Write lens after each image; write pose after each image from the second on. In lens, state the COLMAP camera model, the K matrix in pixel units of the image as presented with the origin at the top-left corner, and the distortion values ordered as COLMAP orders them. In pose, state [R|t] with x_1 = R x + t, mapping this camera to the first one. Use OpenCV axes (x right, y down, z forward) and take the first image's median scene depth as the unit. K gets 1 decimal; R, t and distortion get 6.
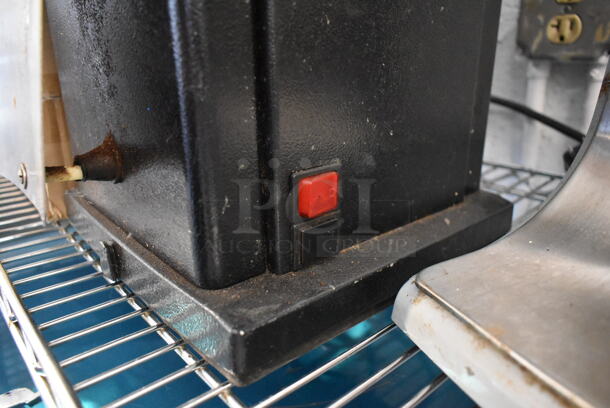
lens RADIAL K [[455.6, 0, 306.2], [0, 455.6, 203.1], [0, 0, 1]] dist [-0.016651, 0.007311]
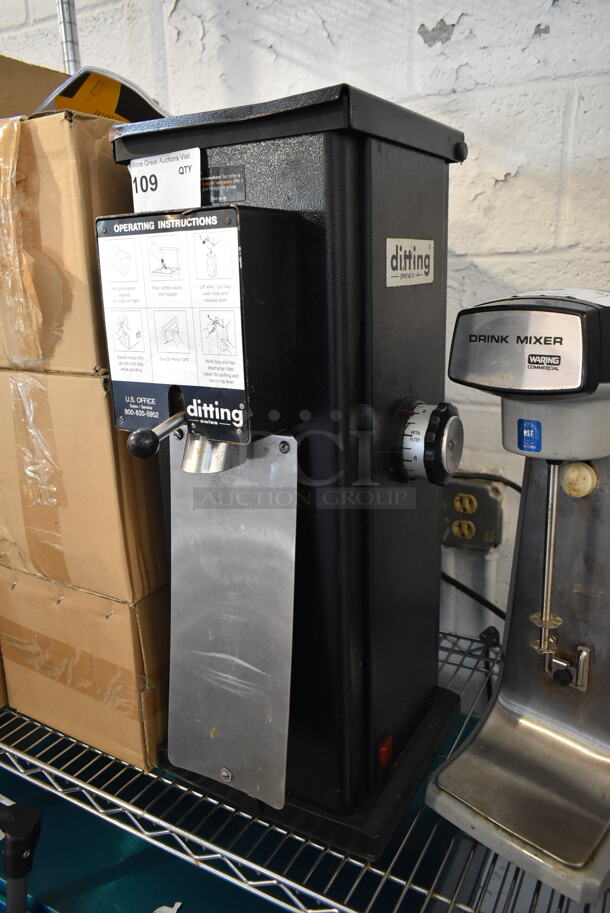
lens RADIAL K [[681.9, 0, 301.3], [0, 681.9, 451.1], [0, 0, 1]] dist [-0.016651, 0.007311]
pose [[0.947045, -0.104336, 0.303676, -0.509277], [0.129083, 0.989660, -0.062534, -0.551878], [-0.294011, 0.098422, 0.950721, -0.857884]]
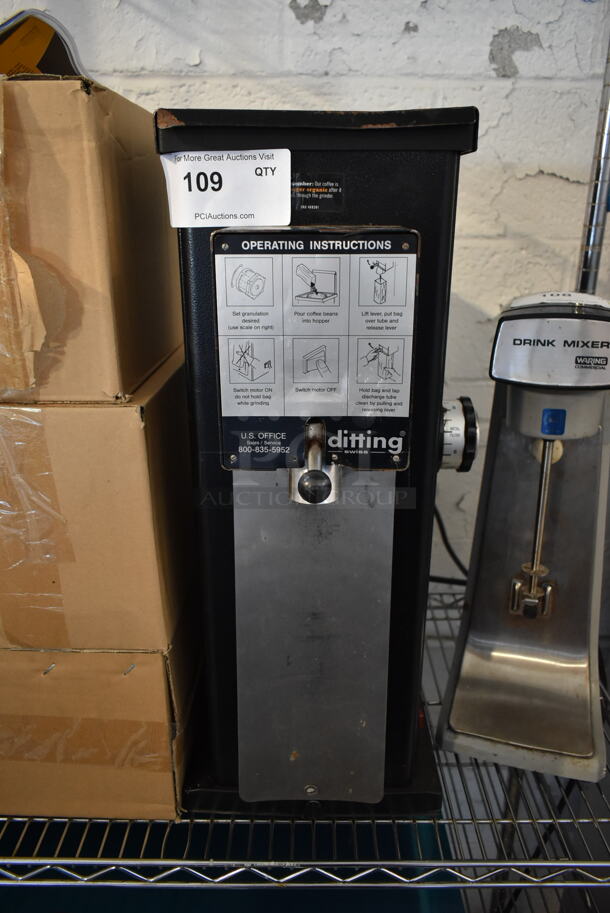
lens RADIAL K [[681.9, 0, 301.3], [0, 681.9, 451.1], [0, 0, 1]] dist [-0.016651, 0.007311]
pose [[0.671445, -0.247460, 0.698517, -1.075007], [0.243016, 0.964001, 0.107914, -0.808064], [-0.700075, 0.097293, 0.707410, -0.480757]]
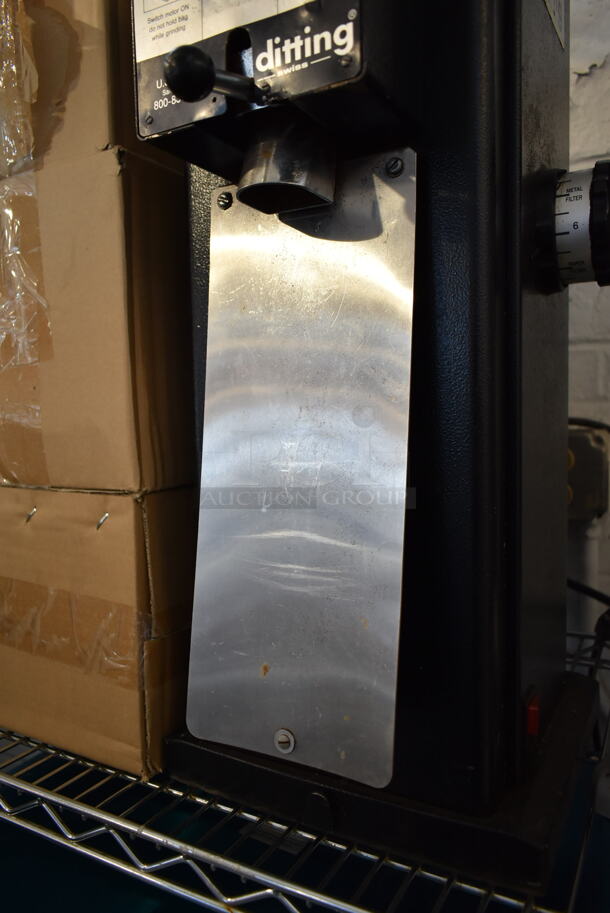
lens RADIAL K [[681.9, 0, 301.3], [0, 681.9, 451.1], [0, 0, 1]] dist [-0.016651, 0.007311]
pose [[0.943033, -0.038682, 0.330443, -0.544144], [0.124737, 0.961877, -0.243381, -0.164703], [-0.308431, 0.270735, 0.911906, -0.328542]]
